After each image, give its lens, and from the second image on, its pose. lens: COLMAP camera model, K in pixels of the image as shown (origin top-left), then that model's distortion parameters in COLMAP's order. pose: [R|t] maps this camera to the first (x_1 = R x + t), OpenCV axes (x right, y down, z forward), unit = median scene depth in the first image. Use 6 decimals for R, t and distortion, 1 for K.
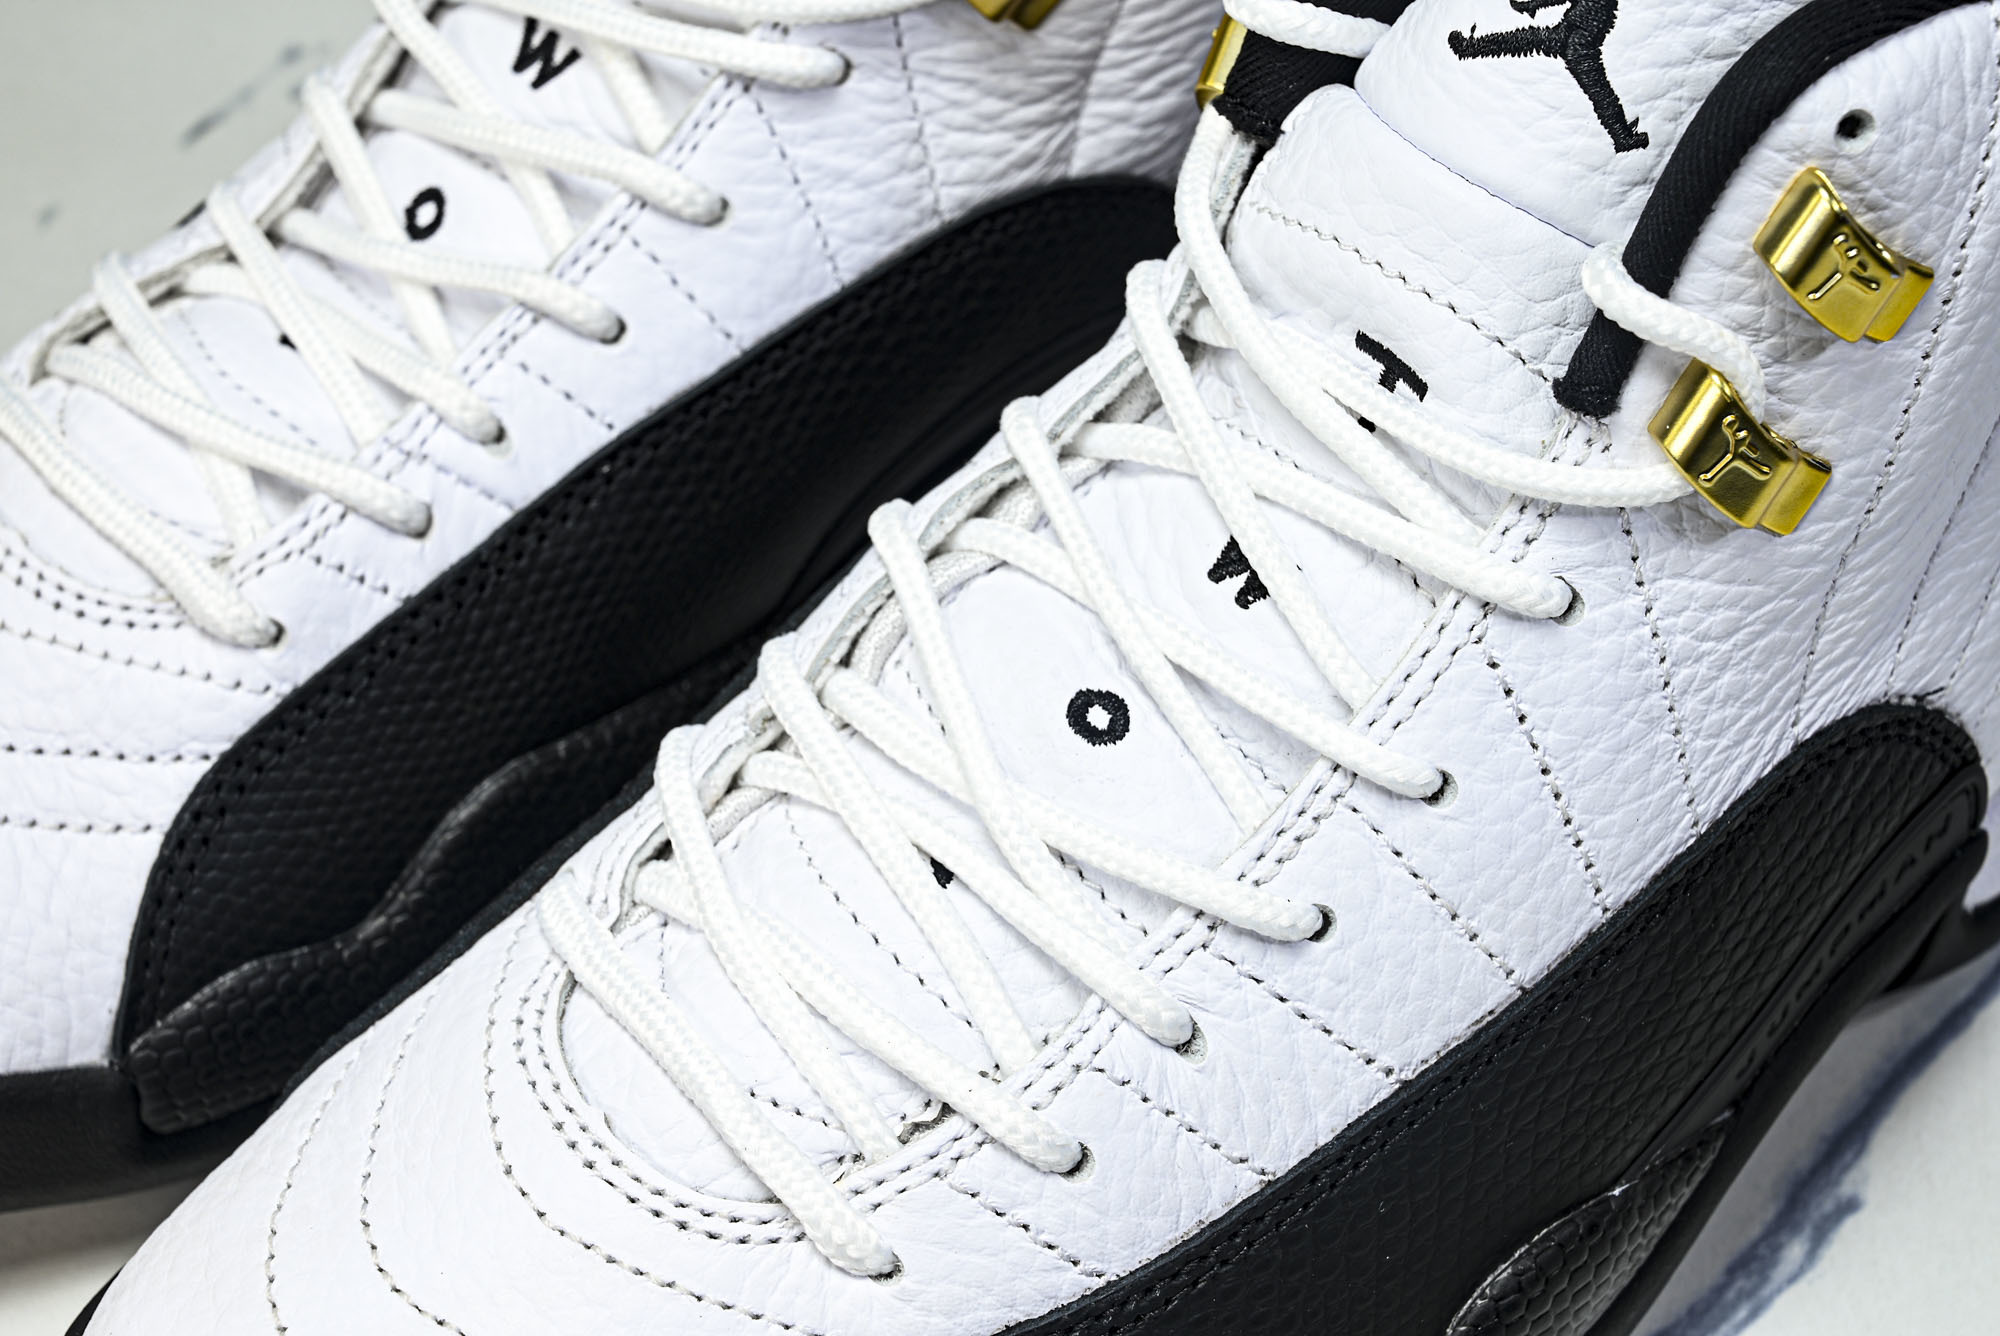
lens RADIAL K [[3978.3, 0, 1029.9], [0, 3978.3, 713.6], [0, 0, 1]] dist [0.015410, -0.124668]
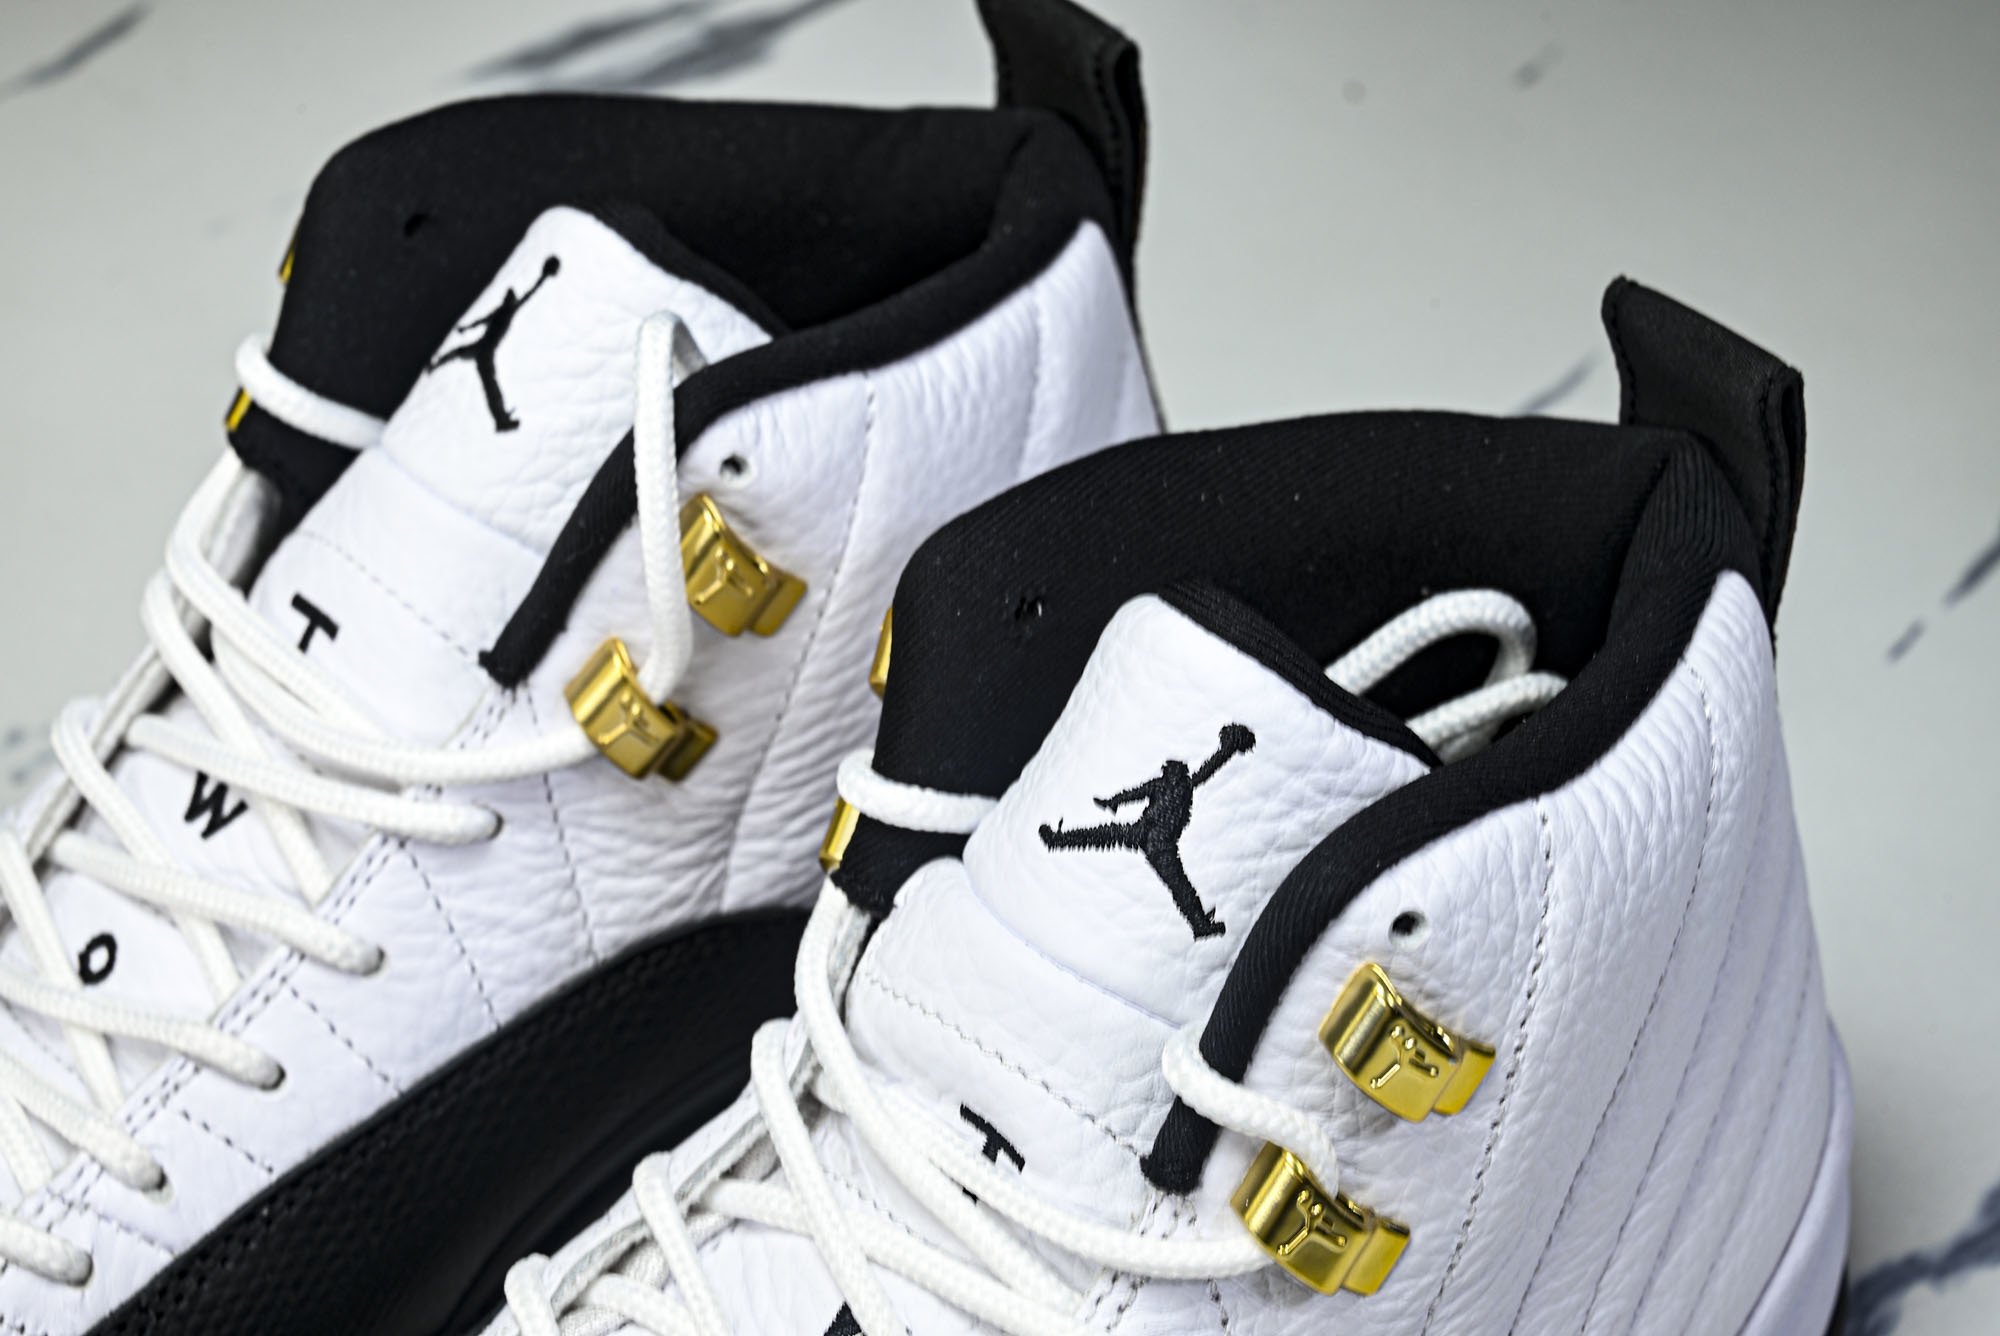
lens RADIAL K [[3978.3, 0, 1029.9], [0, 3978.3, 713.6], [0, 0, 1]] dist [0.015410, -0.124668]
pose [[0.999263, -0.011142, 0.036727, 0.061316], [0.015305, 0.993236, -0.115098, -0.075011], [-0.035196, 0.115575, 0.992675, -0.054081]]
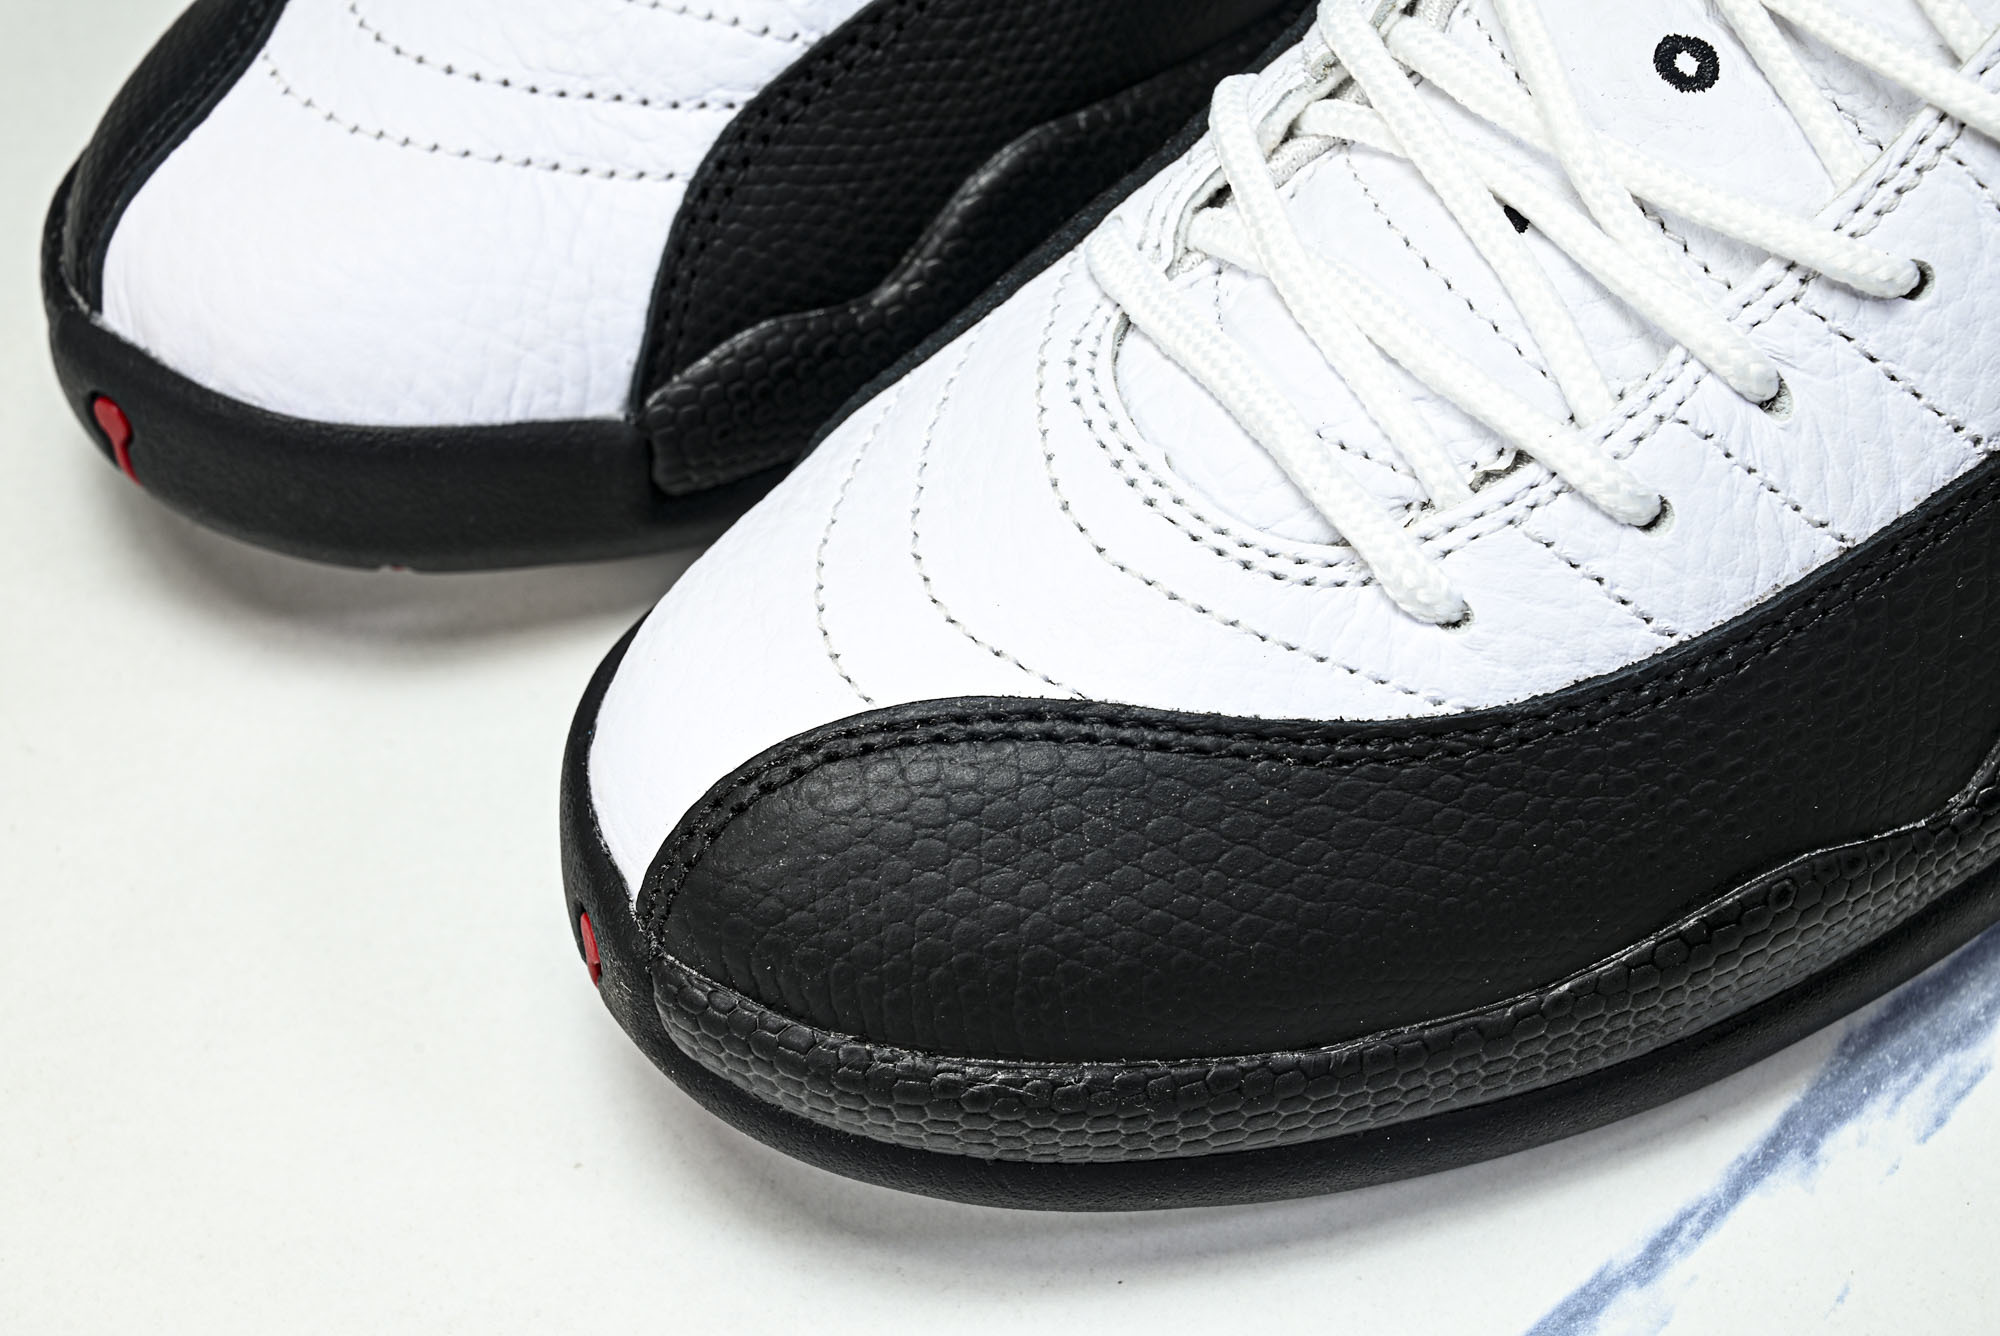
lens RADIAL K [[3978.3, 0, 1029.9], [0, 3978.3, 713.6], [0, 0, 1]] dist [0.015410, -0.124668]
pose [[0.997582, 0.038494, -0.057861, -0.076954], [-0.032958, 0.995049, 0.093759, 0.070169], [0.061184, -0.091625, 0.993912, 0.022833]]
